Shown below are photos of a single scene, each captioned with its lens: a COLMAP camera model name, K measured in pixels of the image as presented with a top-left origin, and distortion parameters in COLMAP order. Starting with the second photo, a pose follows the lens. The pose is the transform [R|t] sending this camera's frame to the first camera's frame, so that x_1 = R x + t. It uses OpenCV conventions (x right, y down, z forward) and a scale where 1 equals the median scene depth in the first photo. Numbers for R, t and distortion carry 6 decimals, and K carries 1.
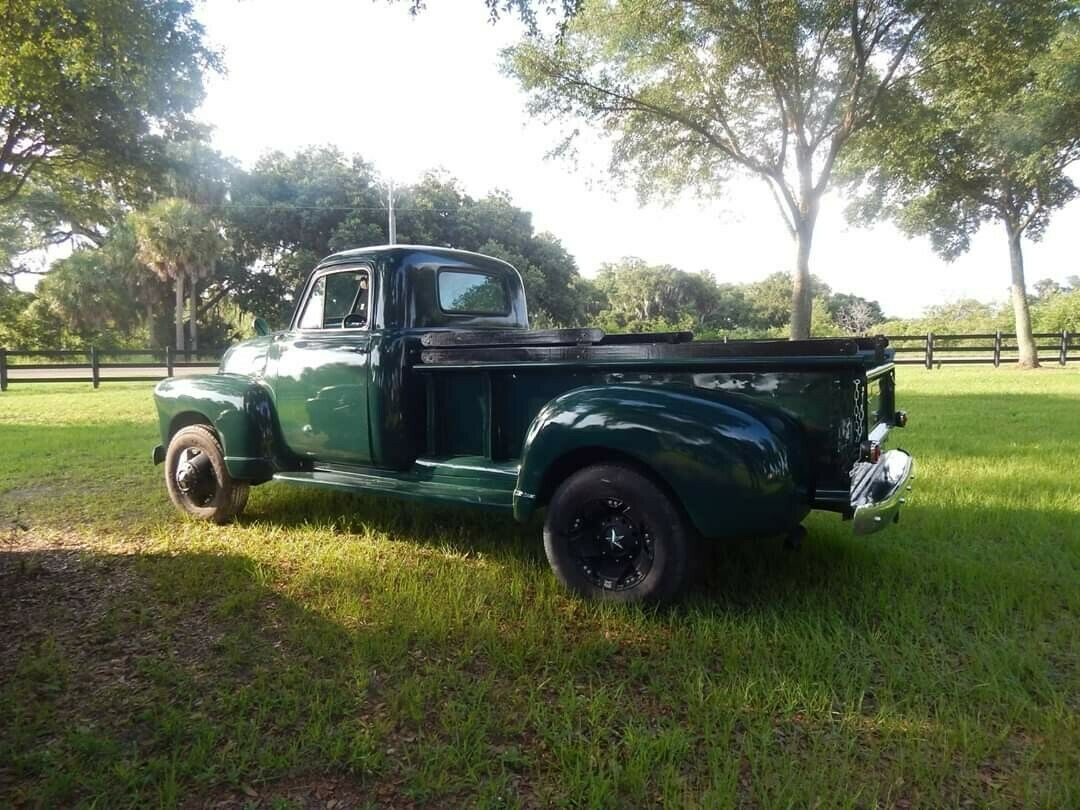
lens RADIAL K [[726.7, 0, 542.5], [0, 726.7, 408.4], [0, 0, 1]] dist [0.008338, -0.005758]
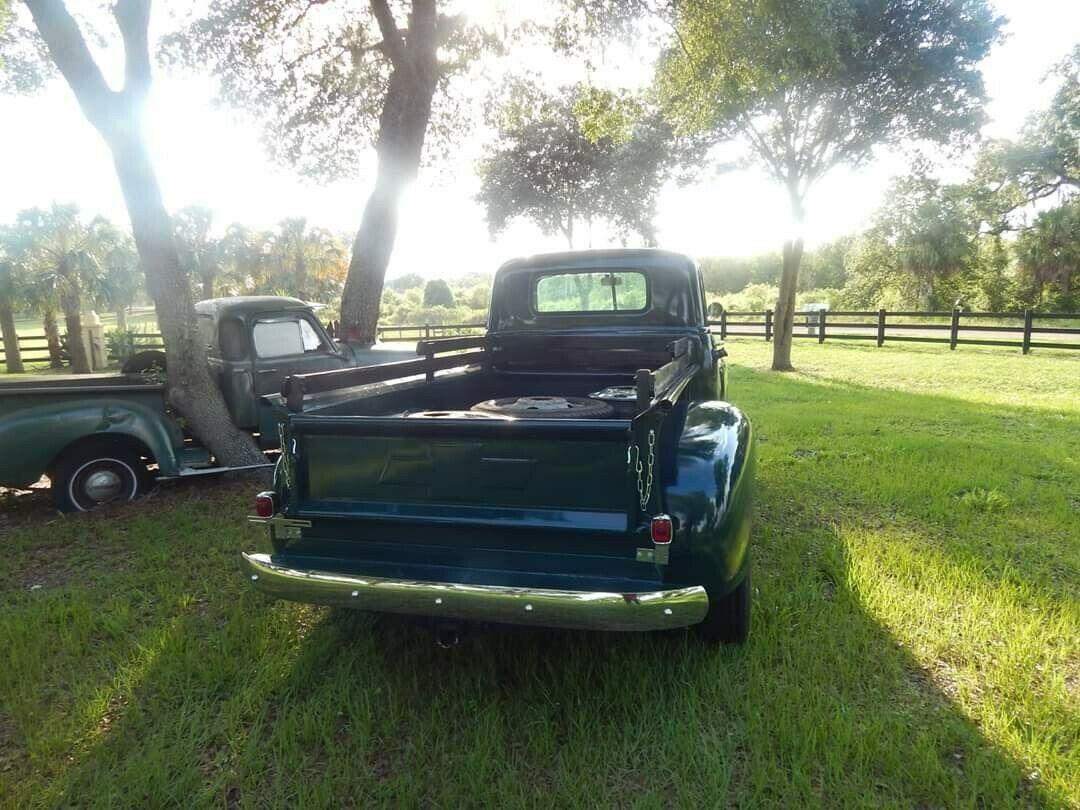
lens RADIAL K [[726.7, 0, 542.5], [0, 726.7, 408.4], [0, 0, 1]] dist [0.008338, -0.005758]
pose [[0.302197, 0.139342, -0.943006, 0.098184], [-0.077883, 0.989560, 0.121263, -0.013180], [0.950059, 0.036799, 0.309895, 0.075614]]
